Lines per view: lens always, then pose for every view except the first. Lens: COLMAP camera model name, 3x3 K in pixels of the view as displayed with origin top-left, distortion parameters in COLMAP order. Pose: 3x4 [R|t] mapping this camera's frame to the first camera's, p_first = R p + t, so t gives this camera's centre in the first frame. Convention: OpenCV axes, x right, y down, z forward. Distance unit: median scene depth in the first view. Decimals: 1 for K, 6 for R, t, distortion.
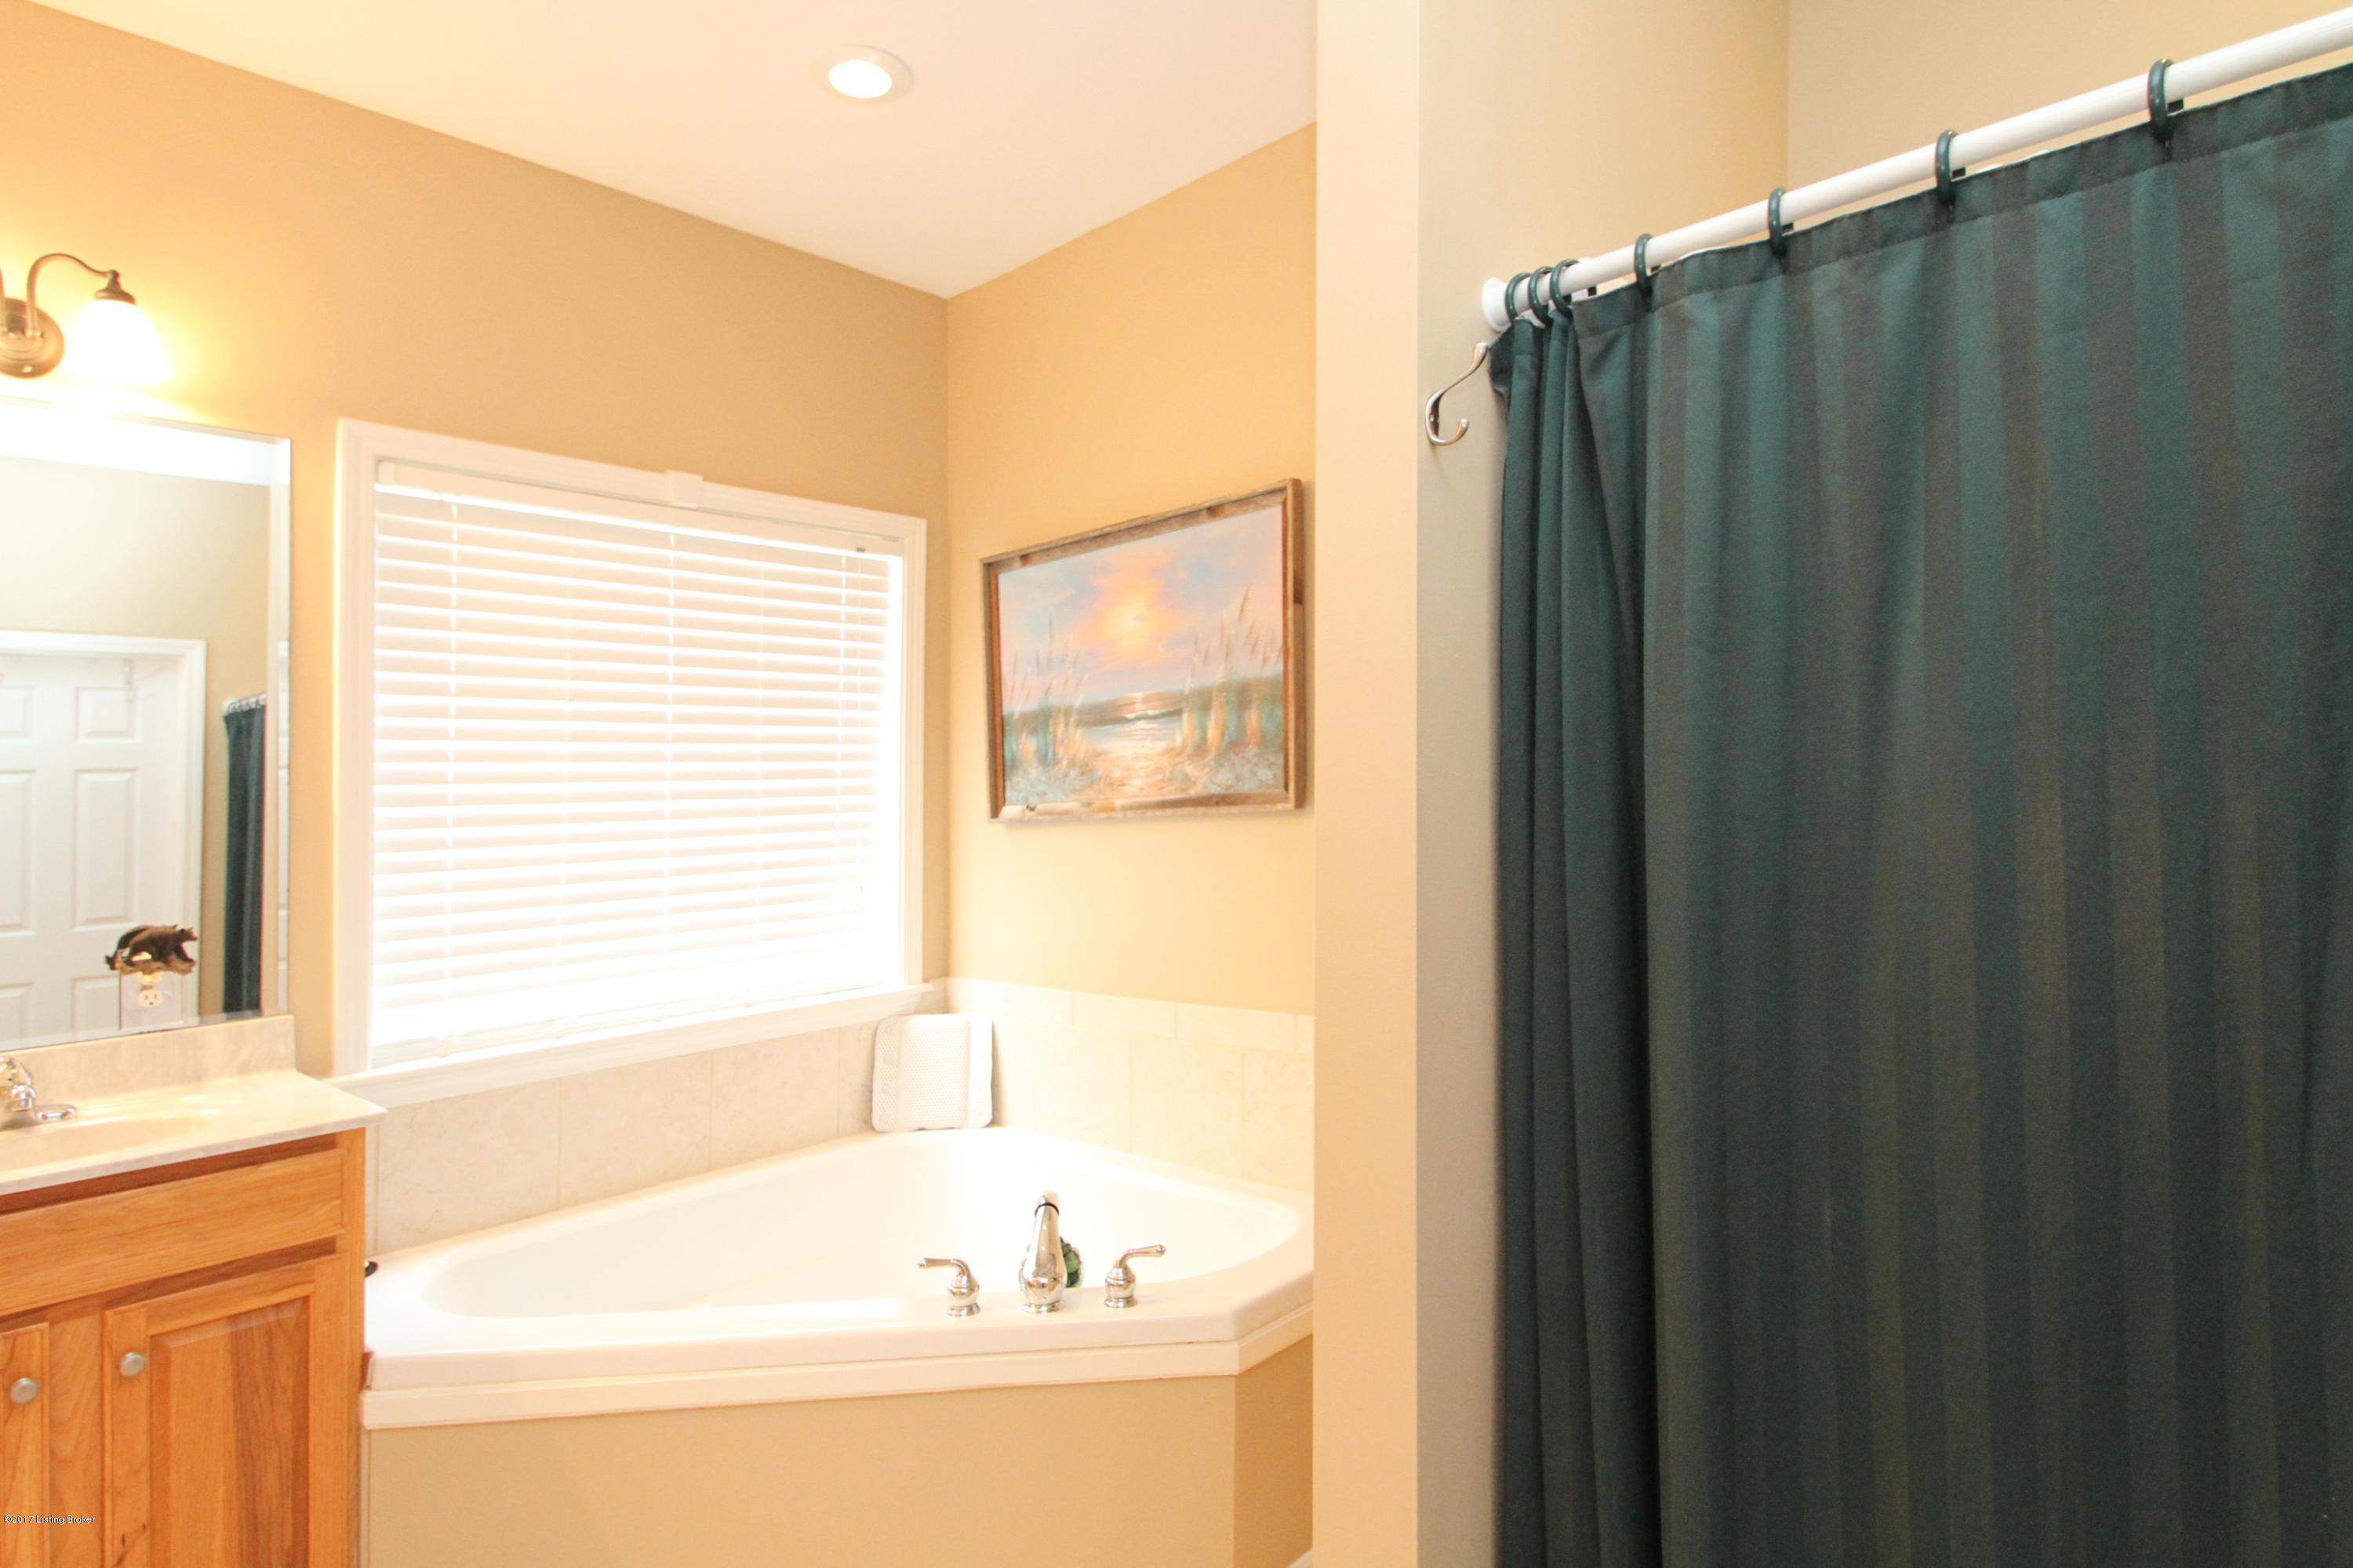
lens RADIAL K [[1218.9, 0, 1176.5], [0, 1218.9, 784.0], [0, 0, 1]] dist [0.000837, 0.000186]
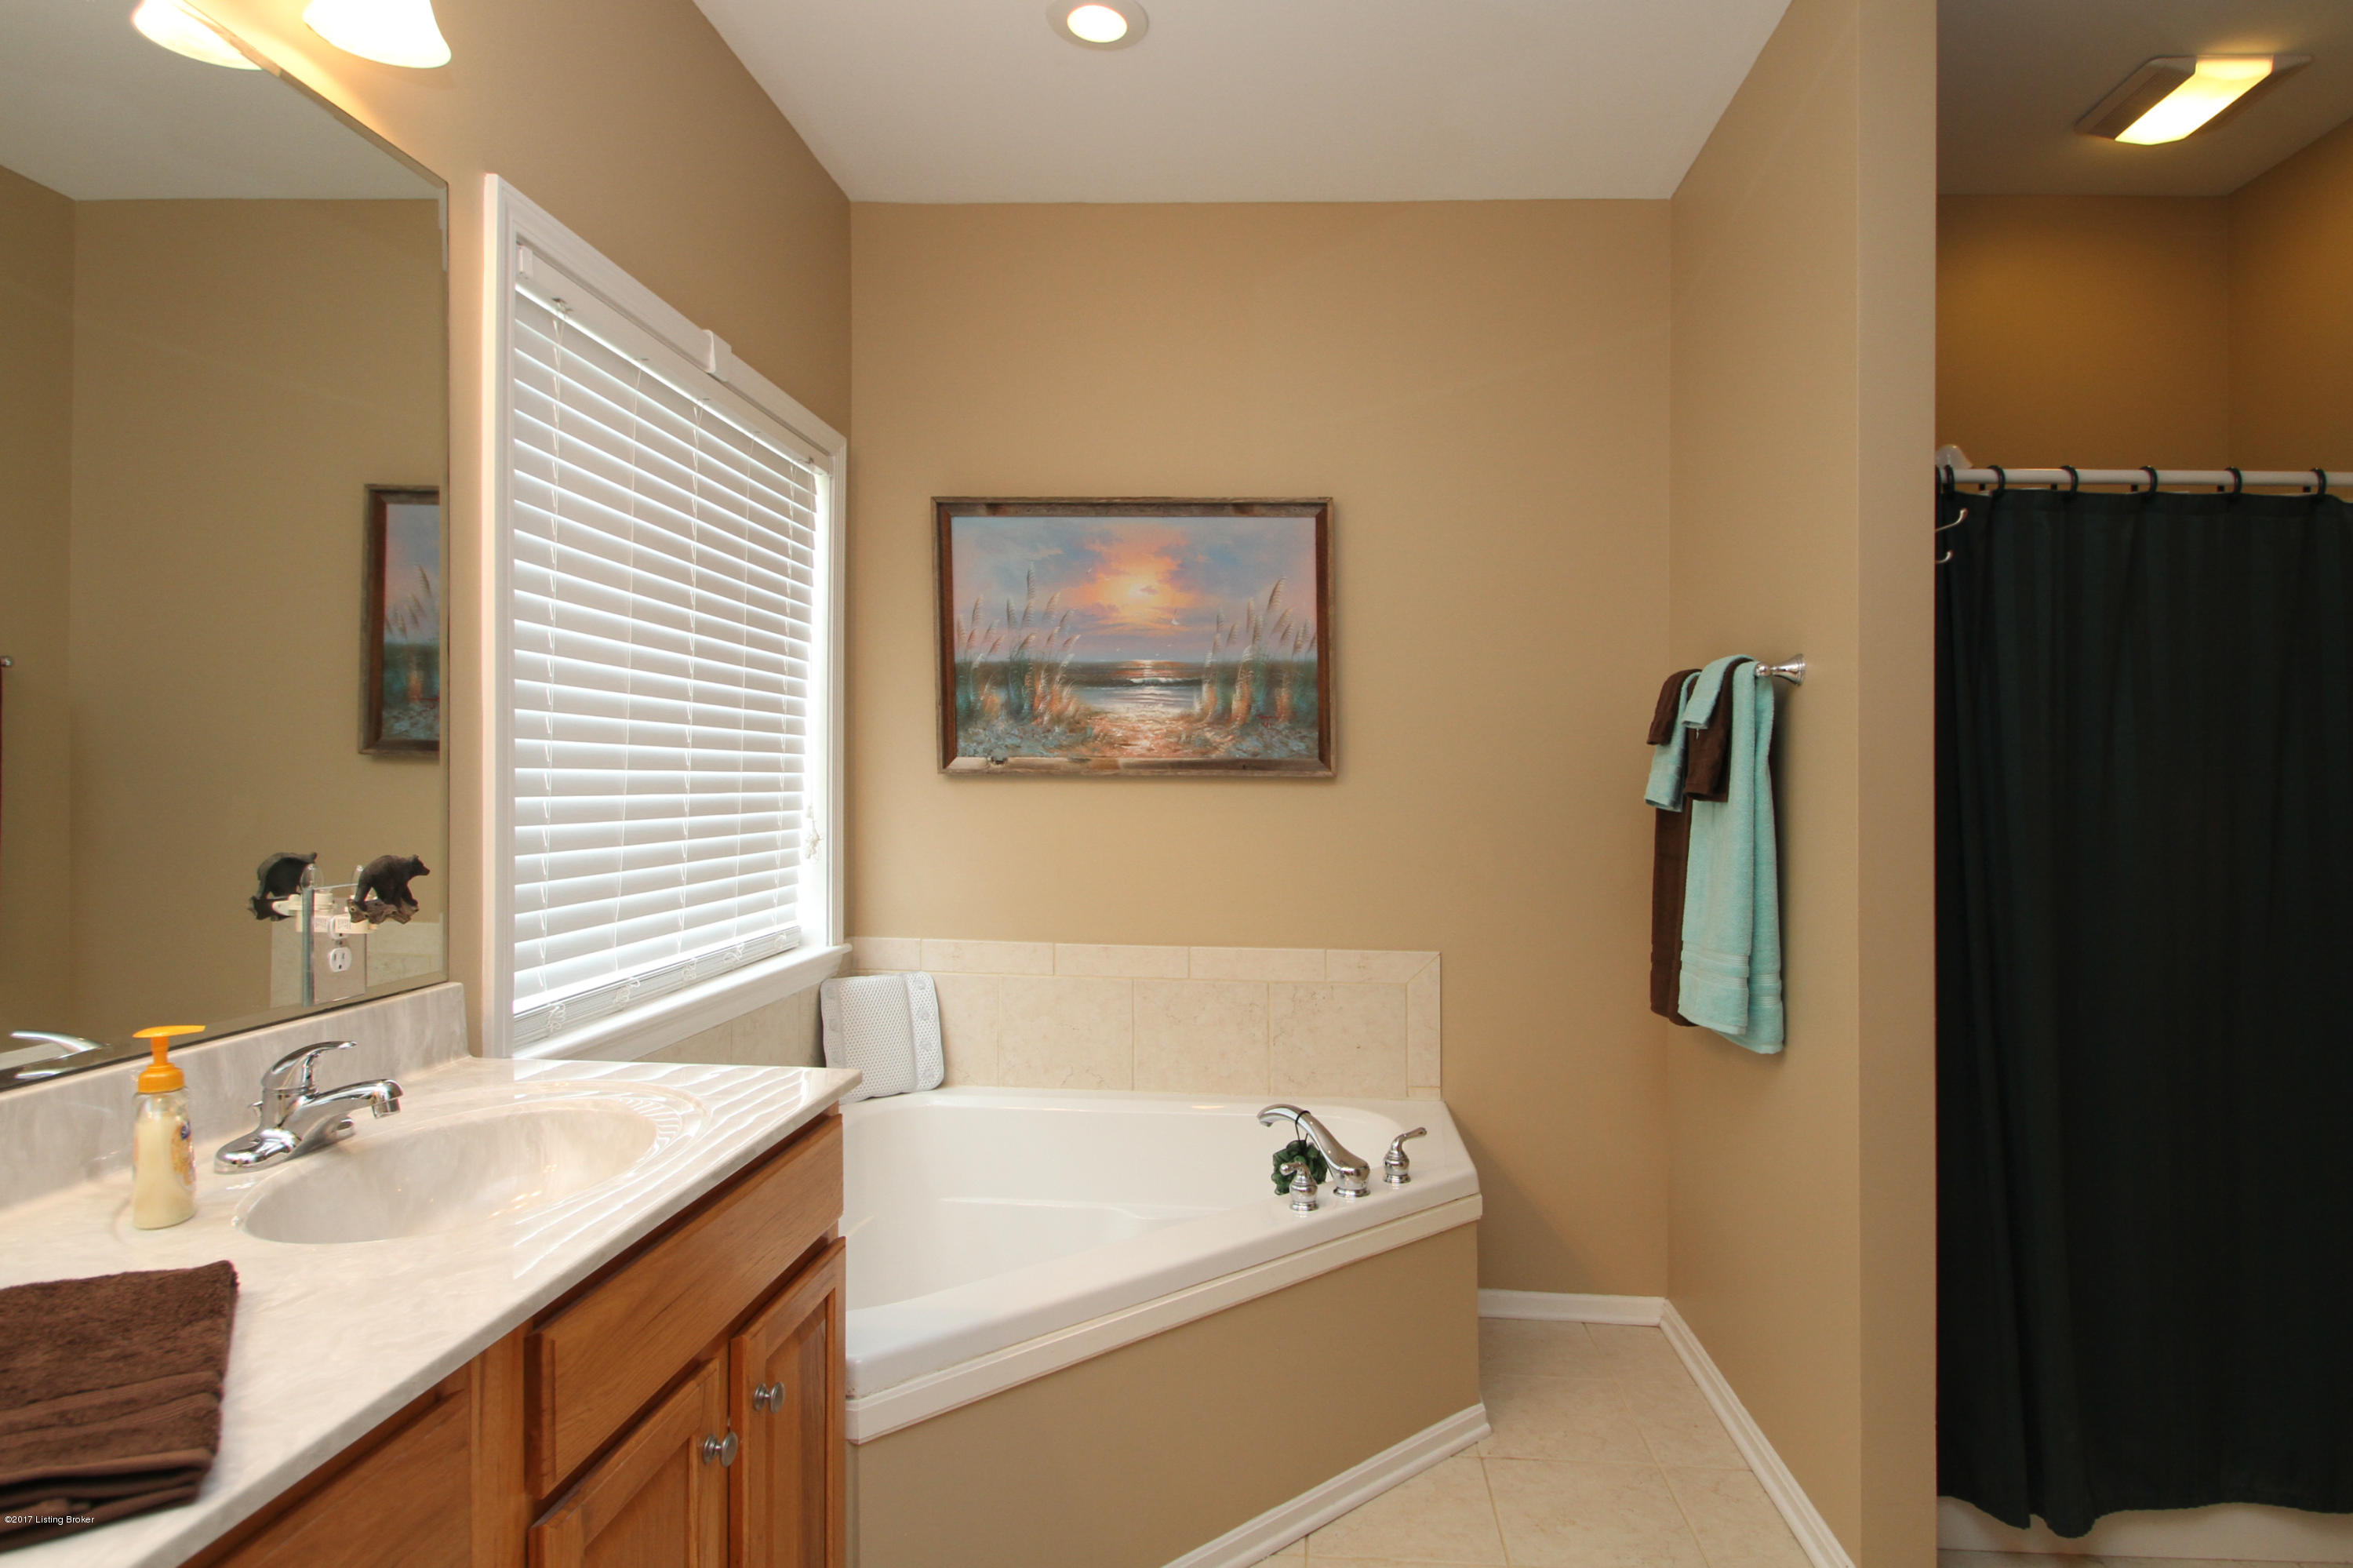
lens RADIAL K [[1242.3, 0, 1186.1], [0, 1242.3, 766.5], [0, 0, 1]] dist [0.027082, 0.000043]
pose [[0.787438, 0.061446, 0.613323, -0.670709], [-0.060526, 0.997918, -0.022268, 0.041049], [-0.613415, -0.019587, 0.789518, 0.116610]]
